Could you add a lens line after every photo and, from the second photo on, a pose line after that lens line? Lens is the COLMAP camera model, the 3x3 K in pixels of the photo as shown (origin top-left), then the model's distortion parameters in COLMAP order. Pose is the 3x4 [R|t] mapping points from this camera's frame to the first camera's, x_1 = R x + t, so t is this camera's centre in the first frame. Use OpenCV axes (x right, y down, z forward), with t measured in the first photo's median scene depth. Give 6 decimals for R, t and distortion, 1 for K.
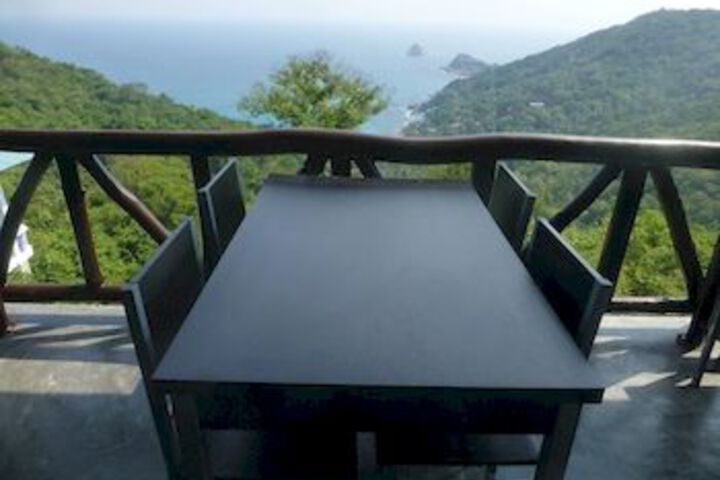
lens RADIAL K [[514.1, 0, 360.0], [0, 514.1, 240.0], [0, 0, 1]] dist [-0.023106, 0.001629]
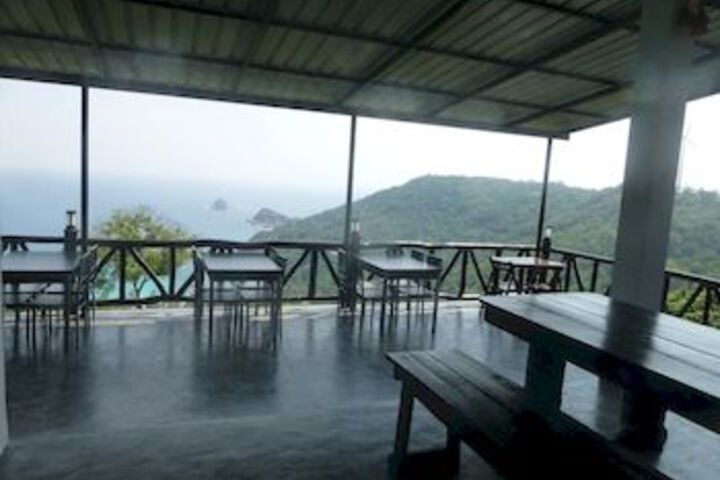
lens RADIAL K [[514.1, 0, 360.0], [0, 514.1, 240.0], [0, 0, 1]] dist [-0.023106, 0.001629]
pose [[0.933186, -0.007615, 0.359312, -0.034590], [0.108967, 0.958709, -0.262686, 0.065750], [-0.342475, 0.284289, 0.895484, -0.192922]]
